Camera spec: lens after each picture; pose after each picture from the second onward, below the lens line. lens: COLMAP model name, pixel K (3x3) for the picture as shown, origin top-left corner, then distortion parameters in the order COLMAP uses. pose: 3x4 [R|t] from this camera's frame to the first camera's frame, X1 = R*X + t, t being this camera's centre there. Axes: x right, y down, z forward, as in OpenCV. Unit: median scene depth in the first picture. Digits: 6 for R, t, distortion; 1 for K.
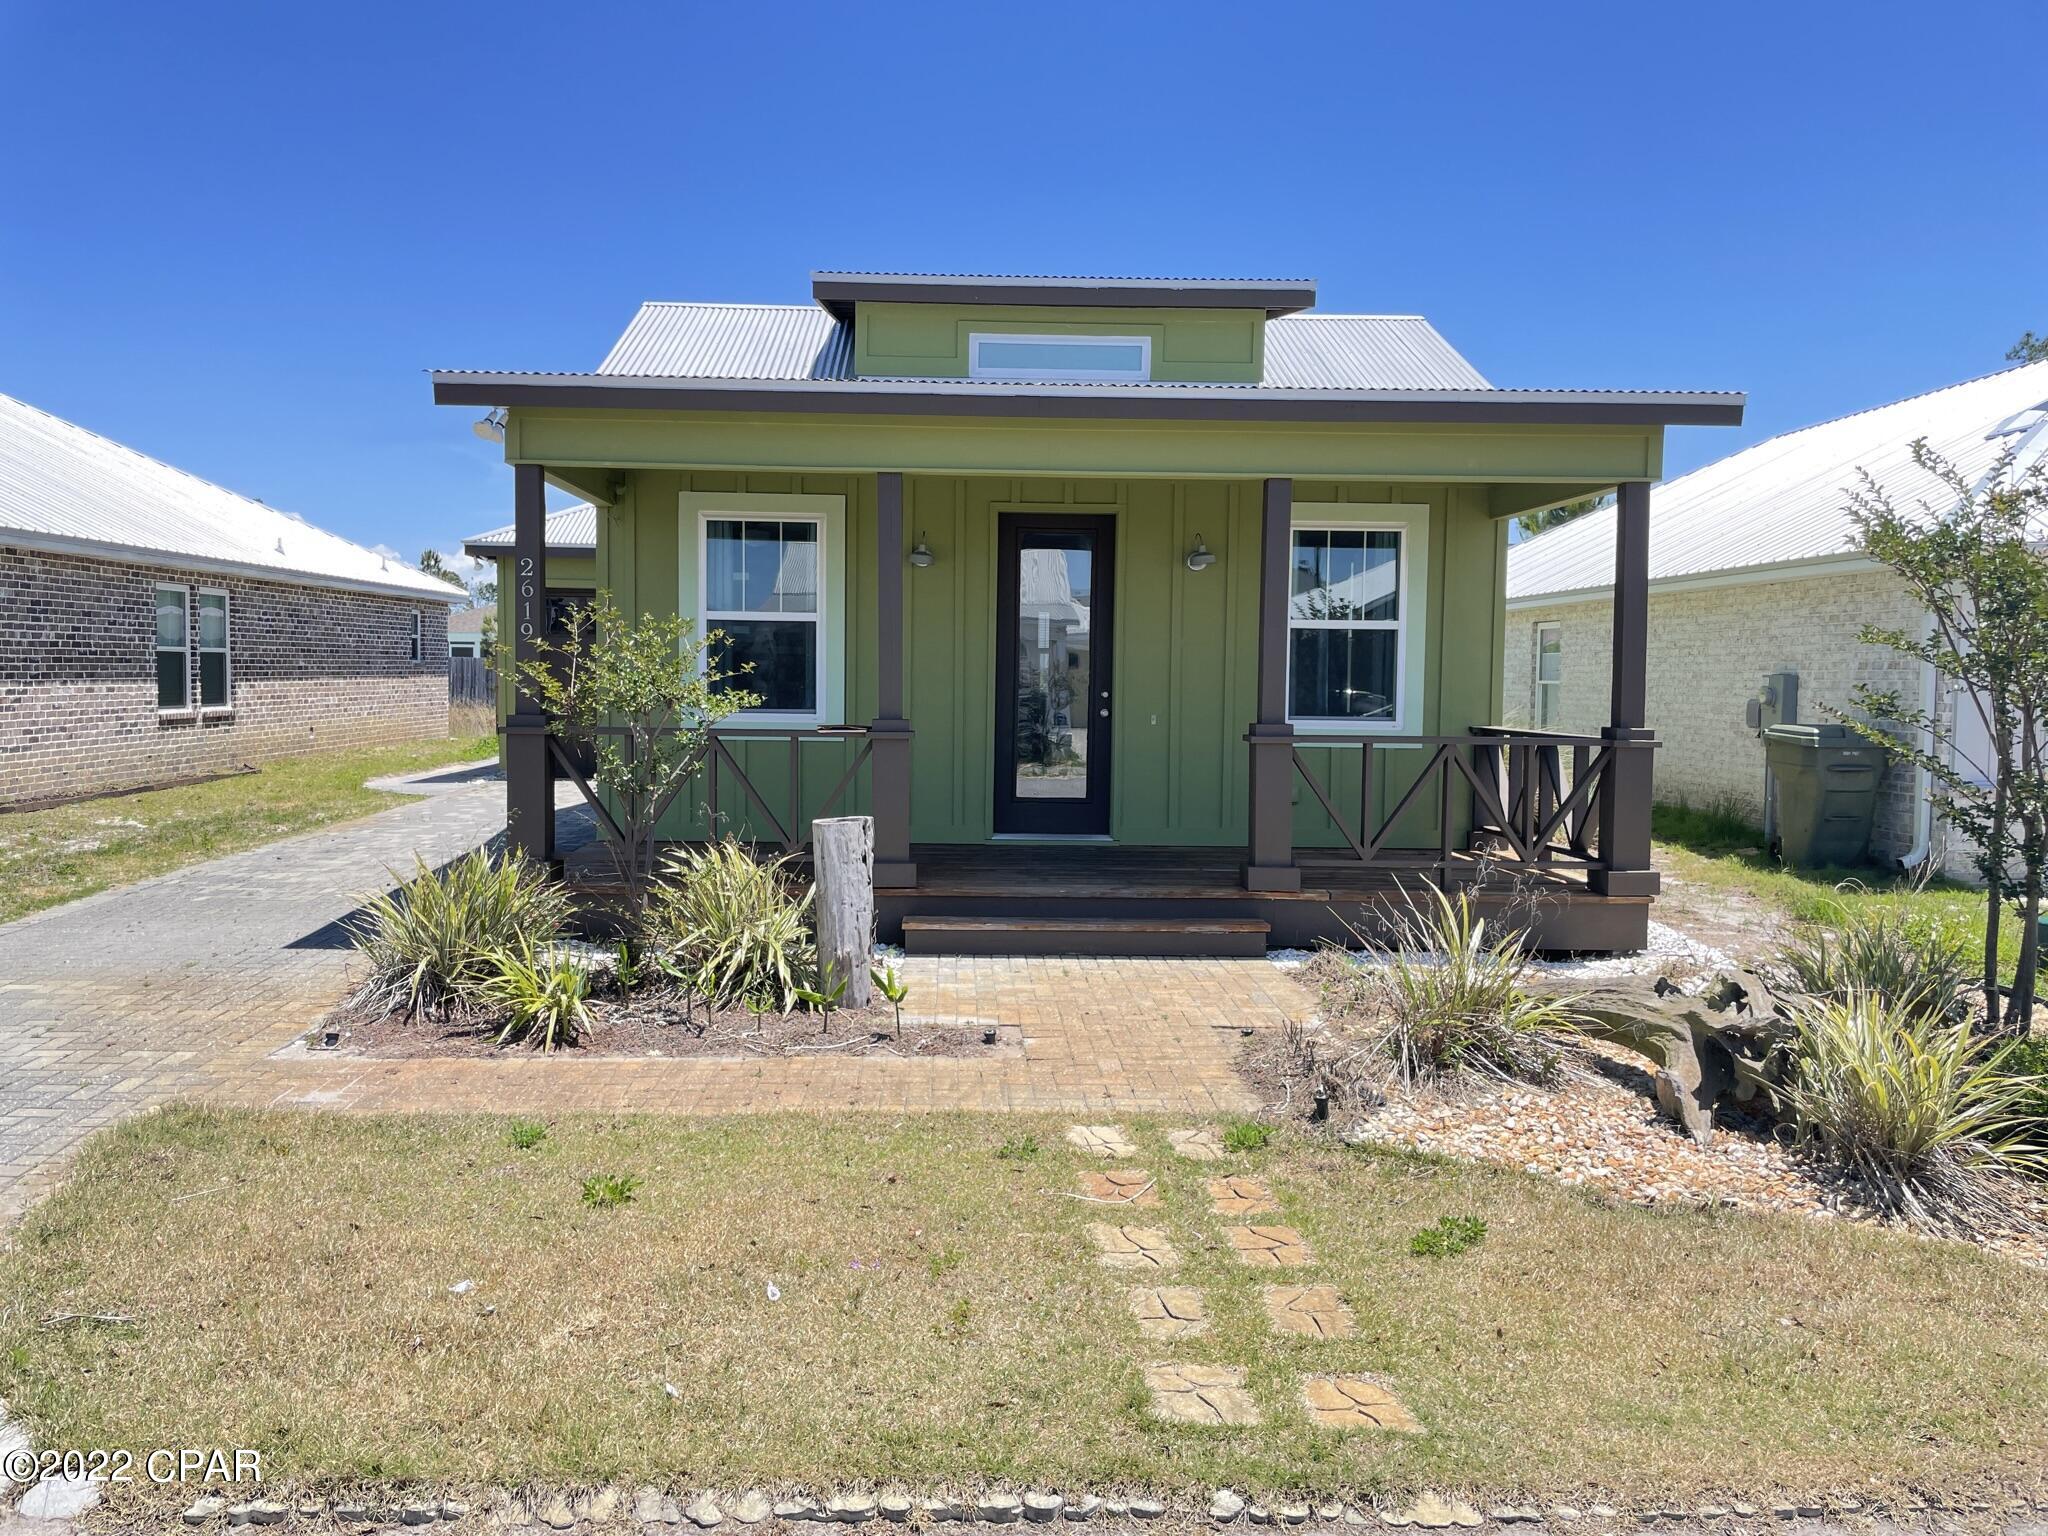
lens RADIAL K [[1555.5, 0, 1012.0], [0, 1555.5, 753.9], [0, 0, 1]] dist [0.079707, -0.106915]
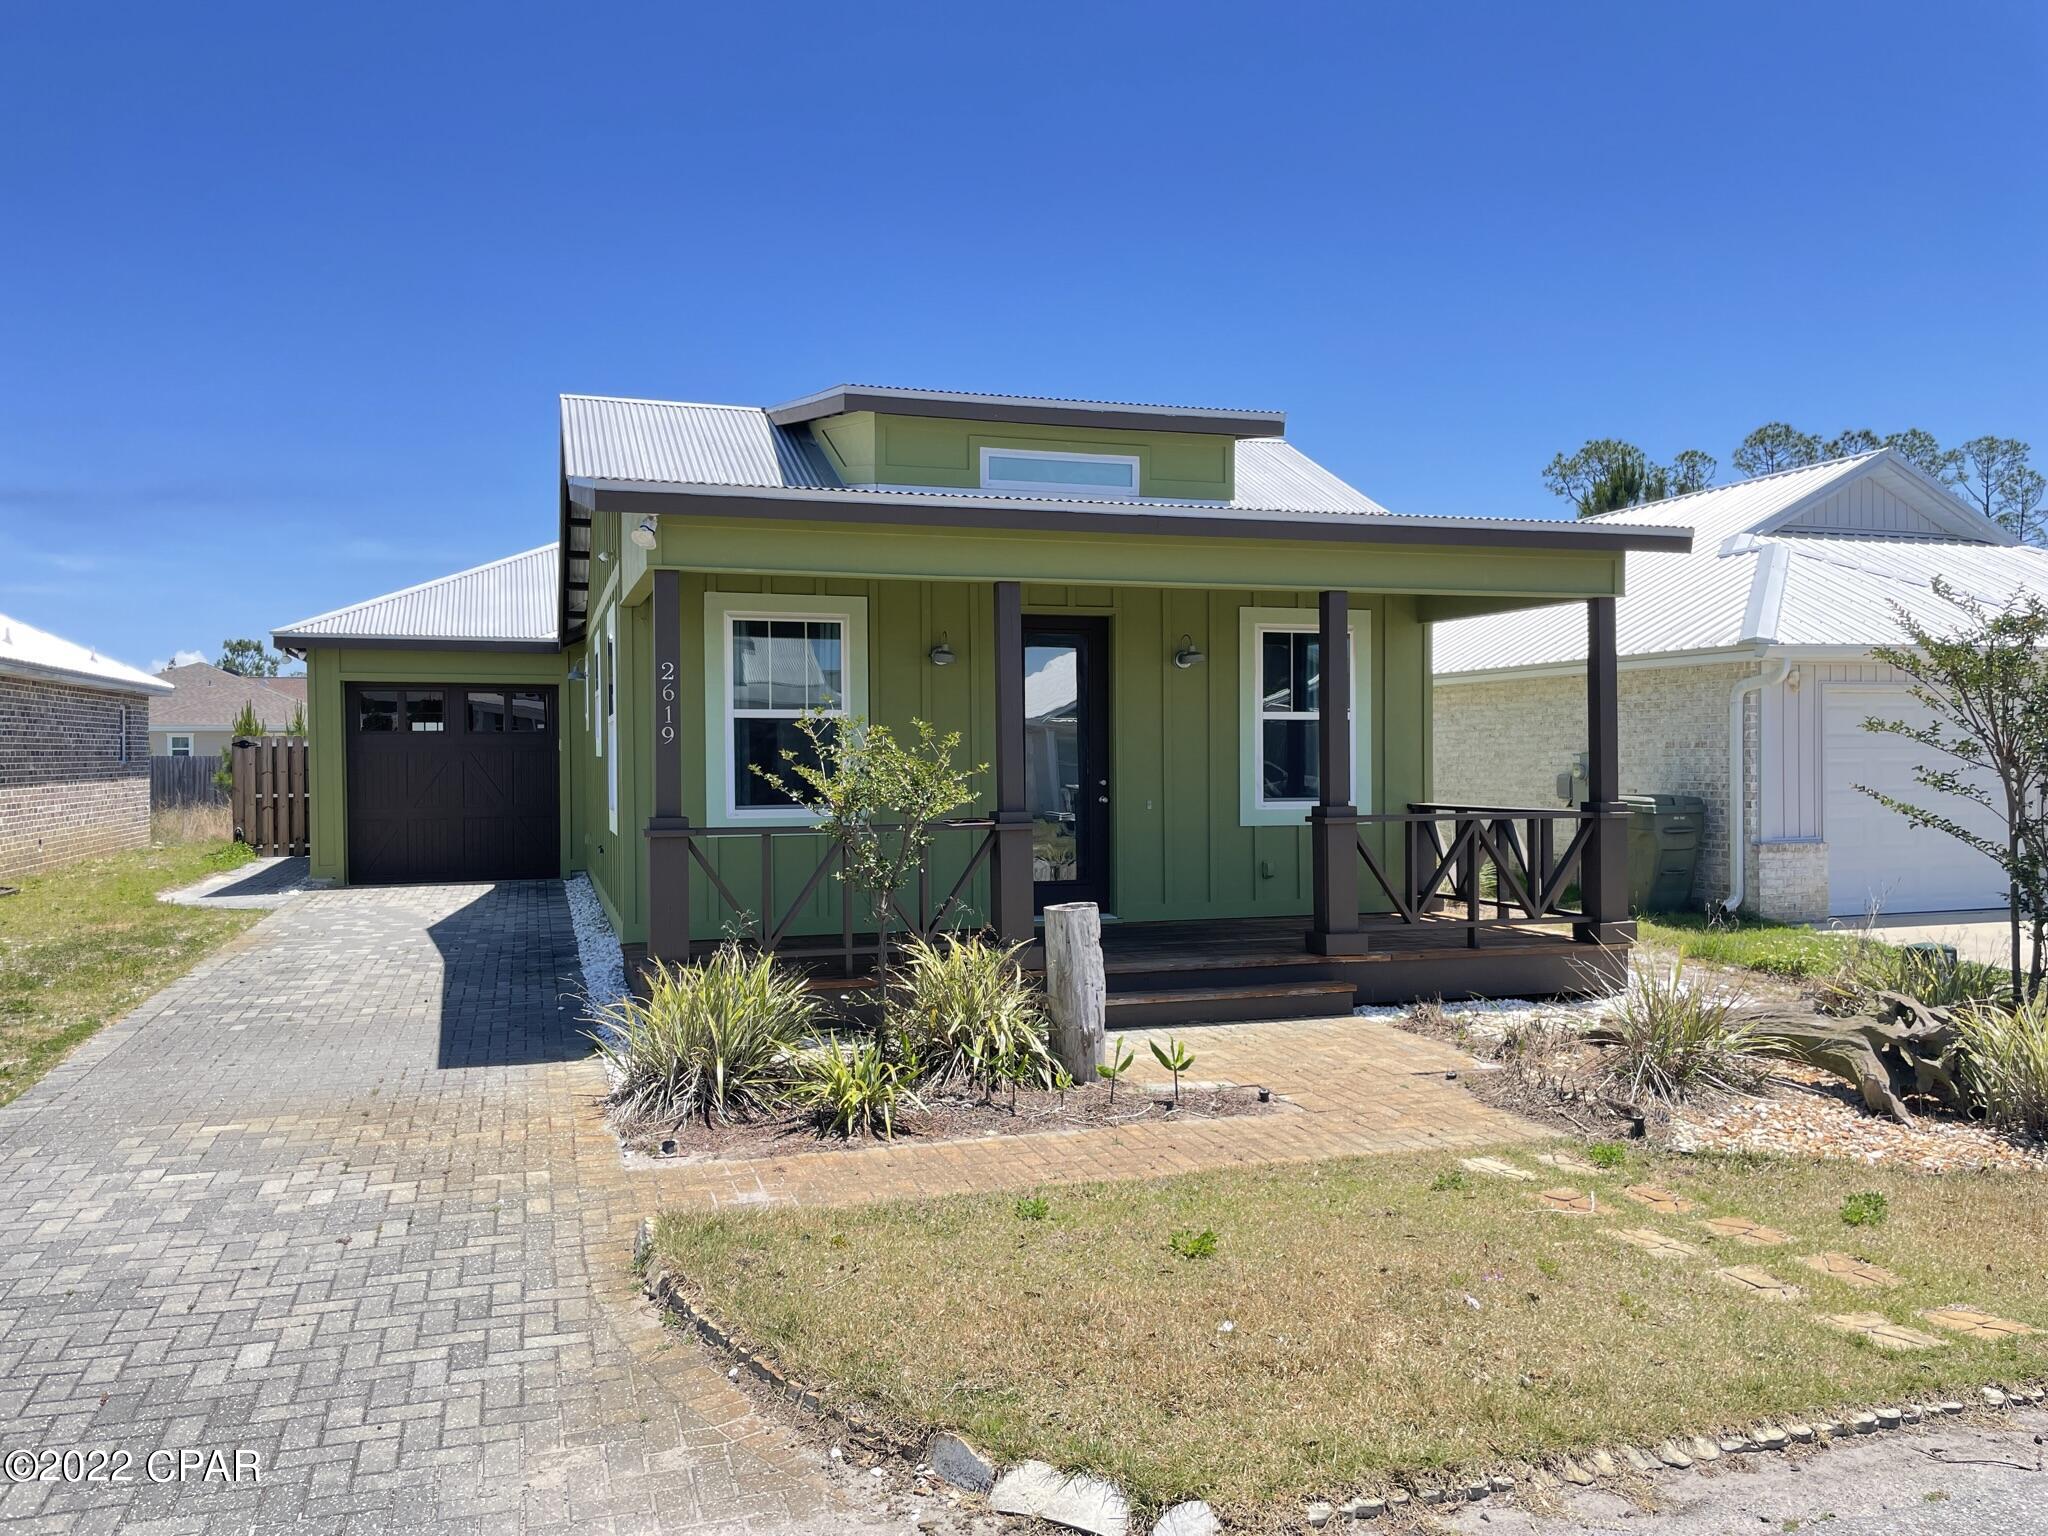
lens RADIAL K [[1555.5, 0, 1051.7], [0, 1555.5, 767.9], [0, 0, 1]] dist [0.079707, -0.106915]
pose [[0.960328, -0.020393, 0.278128, -0.345670], [0.032420, 0.998724, -0.038711, -0.010078], [-0.276984, 0.046192, 0.959764, -0.028529]]
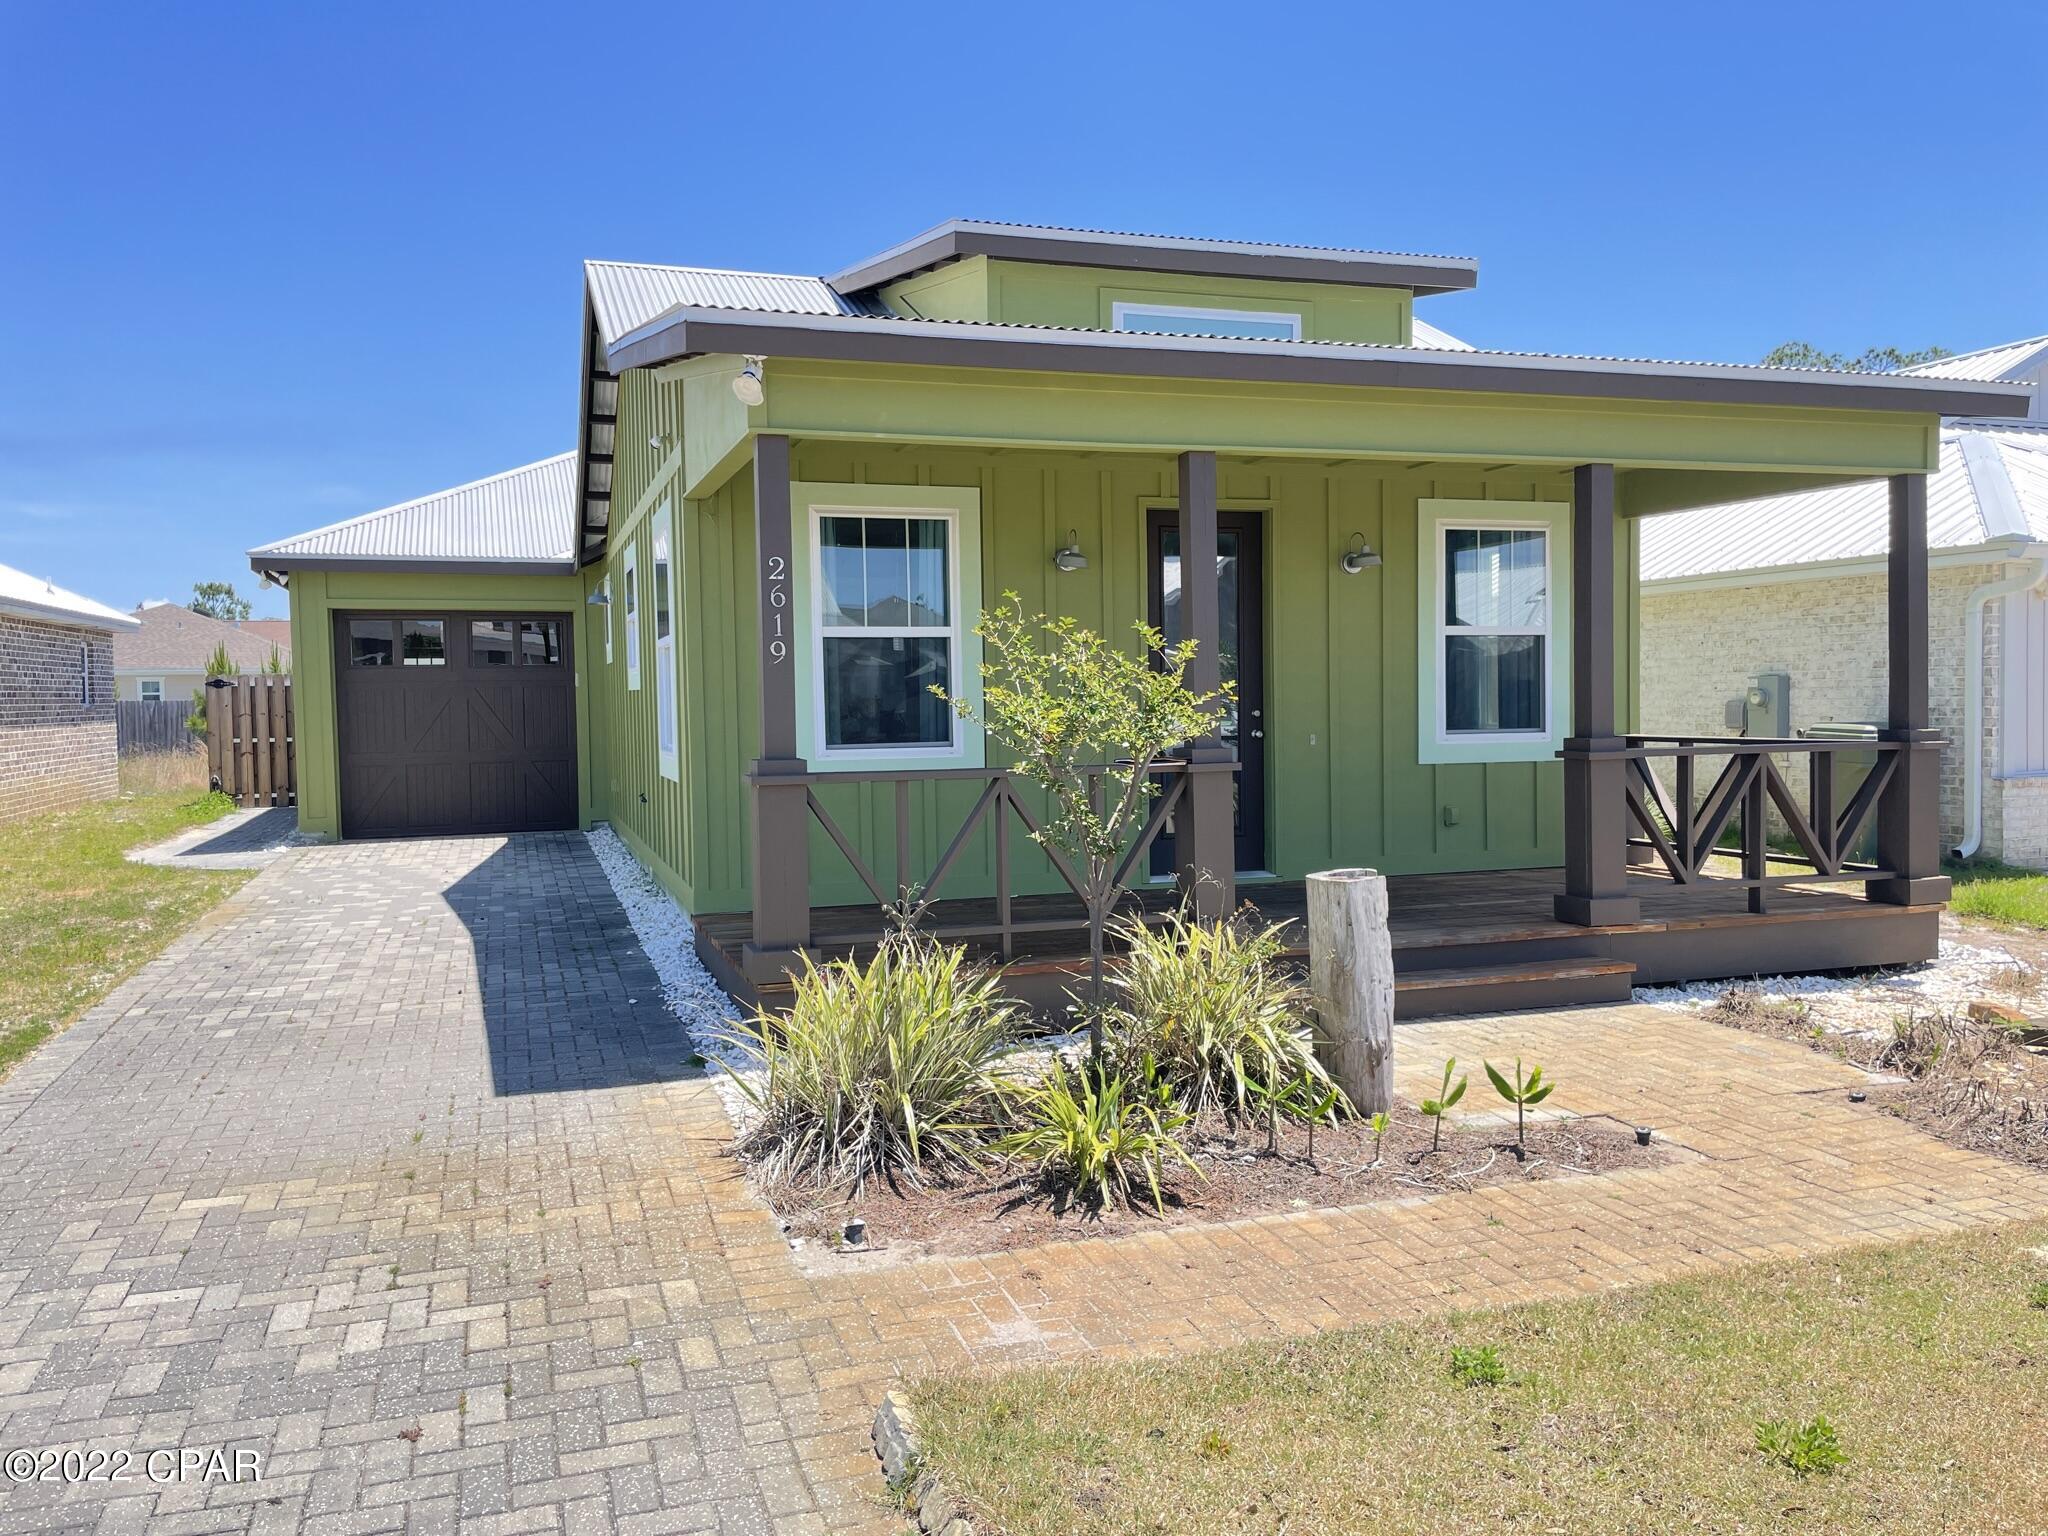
lens RADIAL K [[1555.5, 0, 1029.2], [0, 1555.5, 751.1], [0, 0, 1]] dist [0.079707, -0.106915]
pose [[0.959415, -0.037272, 0.279524, -0.399395], [0.041983, 0.999059, -0.010885, -0.015559], [-0.278856, 0.022179, 0.960077, 0.226874]]
